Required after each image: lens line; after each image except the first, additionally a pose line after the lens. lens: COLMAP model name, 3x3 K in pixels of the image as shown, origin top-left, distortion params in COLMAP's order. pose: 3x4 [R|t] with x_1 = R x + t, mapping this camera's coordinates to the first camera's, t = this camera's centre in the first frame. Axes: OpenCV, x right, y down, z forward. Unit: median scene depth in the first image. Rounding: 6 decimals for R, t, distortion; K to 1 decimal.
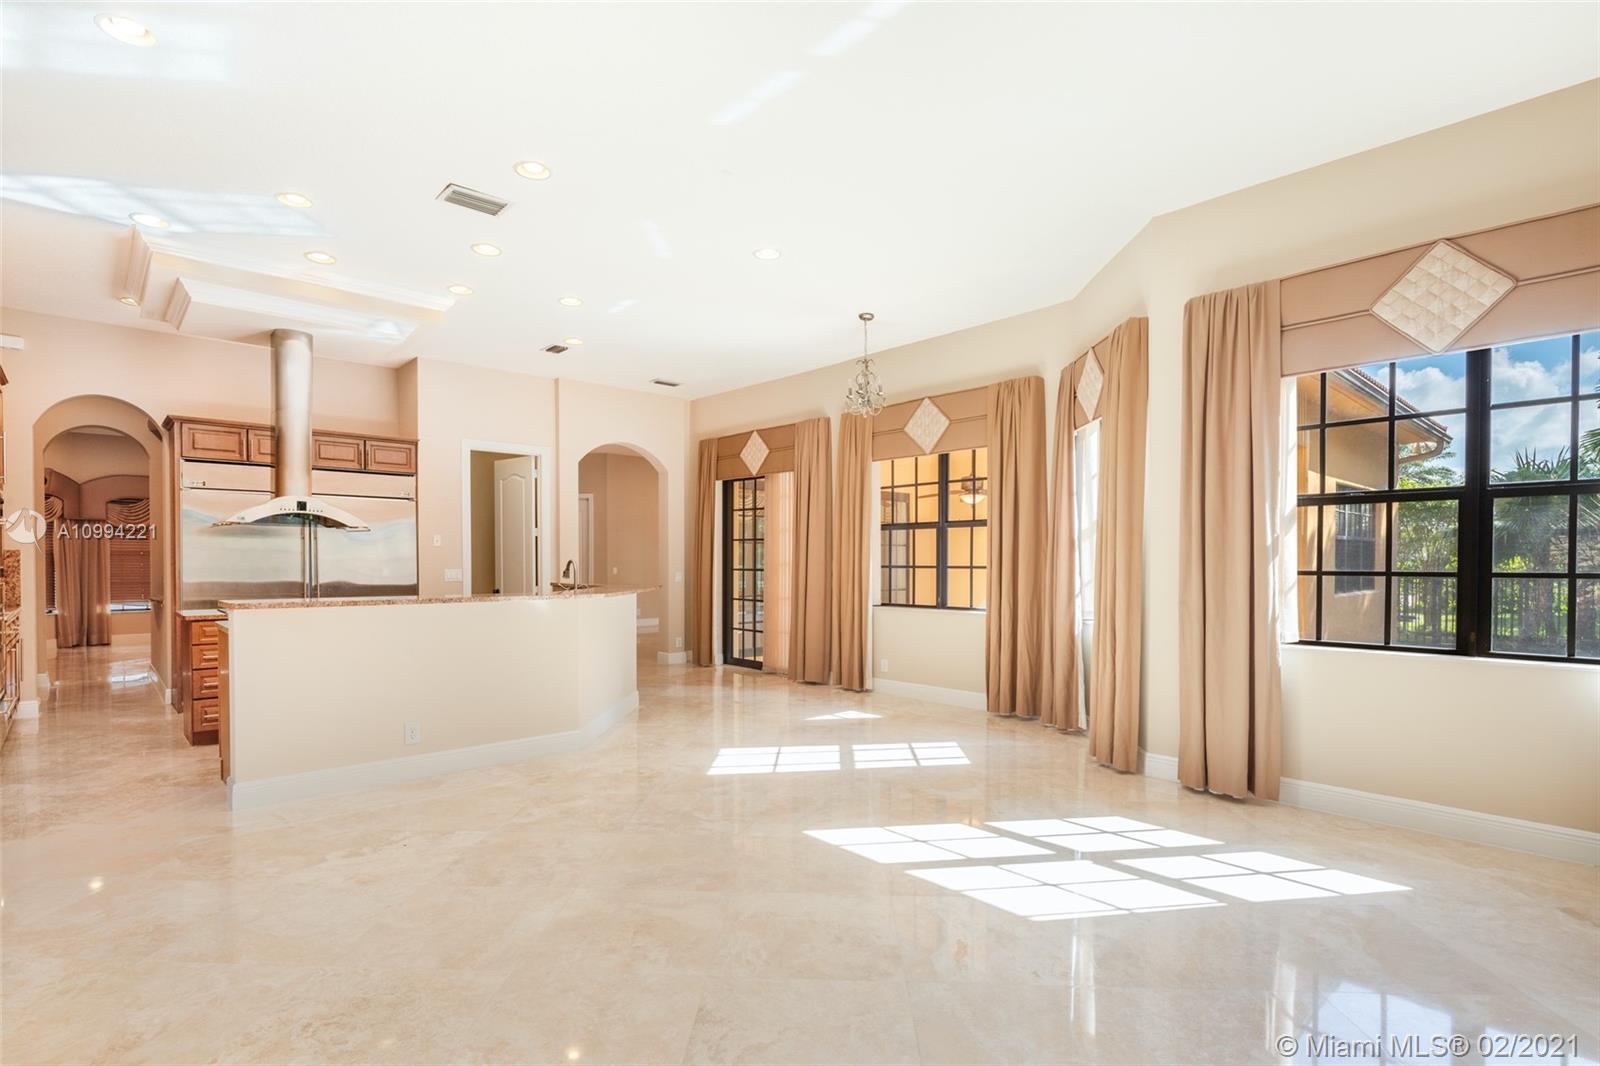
lens RADIAL K [[771.0, 0, 780.6], [0, 771.0, 534.5], [0, 0, 1]] dist [0.002783, -0.000005]
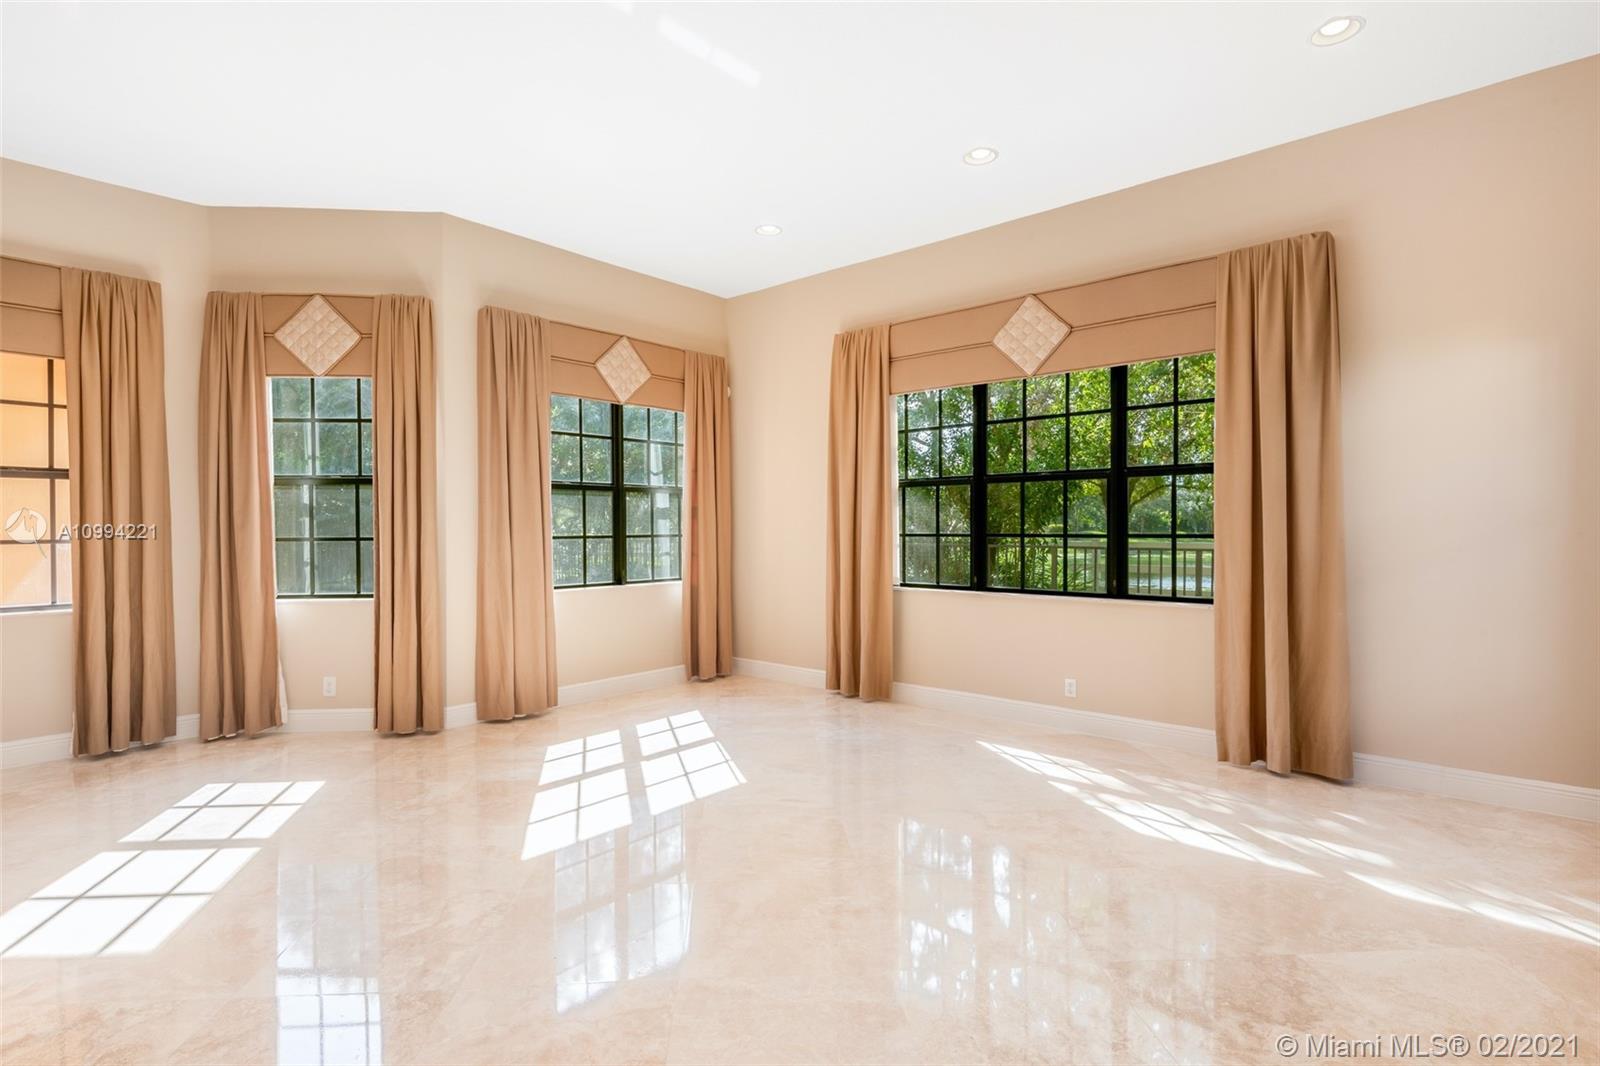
lens RADIAL K [[771.0, 0, 780.6], [0, 771.0, 534.5], [0, 0, 1]] dist [0.002783, -0.000005]
pose [[-0.107996, -0.010441, 0.994097, -0.820276], [-0.031525, 0.999478, 0.007073, 0.022618], [-0.993651, -0.030575, -0.108268, 0.829169]]
